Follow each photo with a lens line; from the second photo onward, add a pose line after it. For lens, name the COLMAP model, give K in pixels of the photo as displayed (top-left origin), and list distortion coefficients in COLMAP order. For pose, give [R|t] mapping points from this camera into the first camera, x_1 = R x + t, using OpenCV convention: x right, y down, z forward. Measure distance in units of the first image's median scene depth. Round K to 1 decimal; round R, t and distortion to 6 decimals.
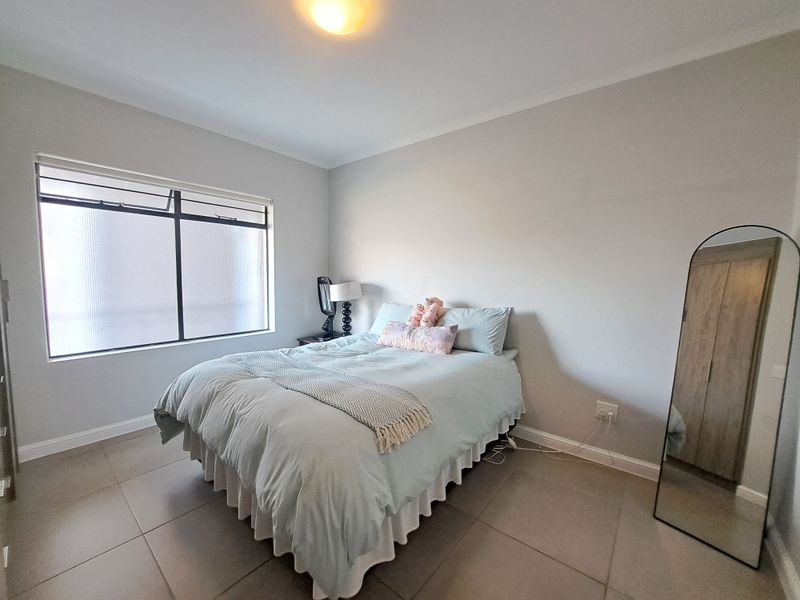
lens RADIAL K [[322.9, 0, 400.1], [0, 322.9, 295.4], [0, 0, 1]] dist [-0.018787, -0.000251]
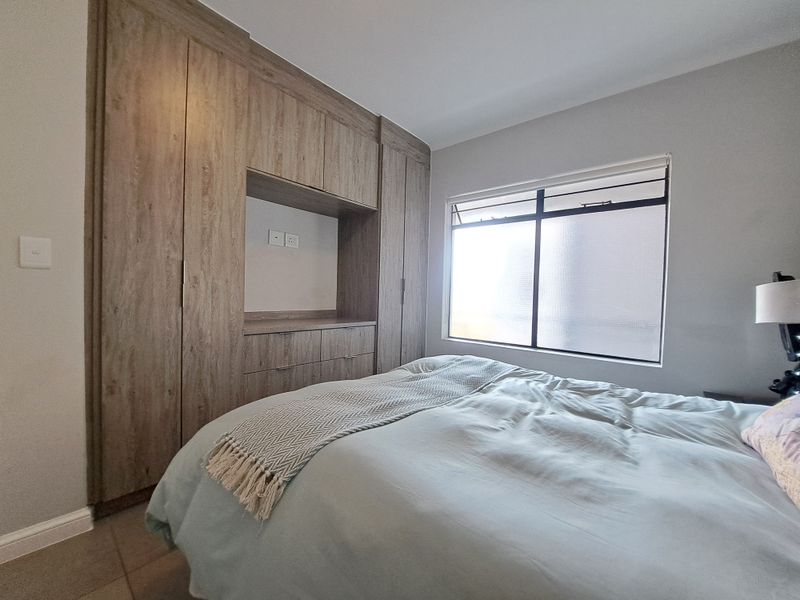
lens RADIAL K [[322.9, 0, 394.6], [0, 322.9, 304.8], [0, 0, 1]] dist [-0.018787, -0.000251]
pose [[-0.013803, 0.016978, -0.999761, 0.274569], [-0.090520, 0.995729, 0.018159, 0.036872], [0.995799, 0.090749, -0.012207, 0.610031]]
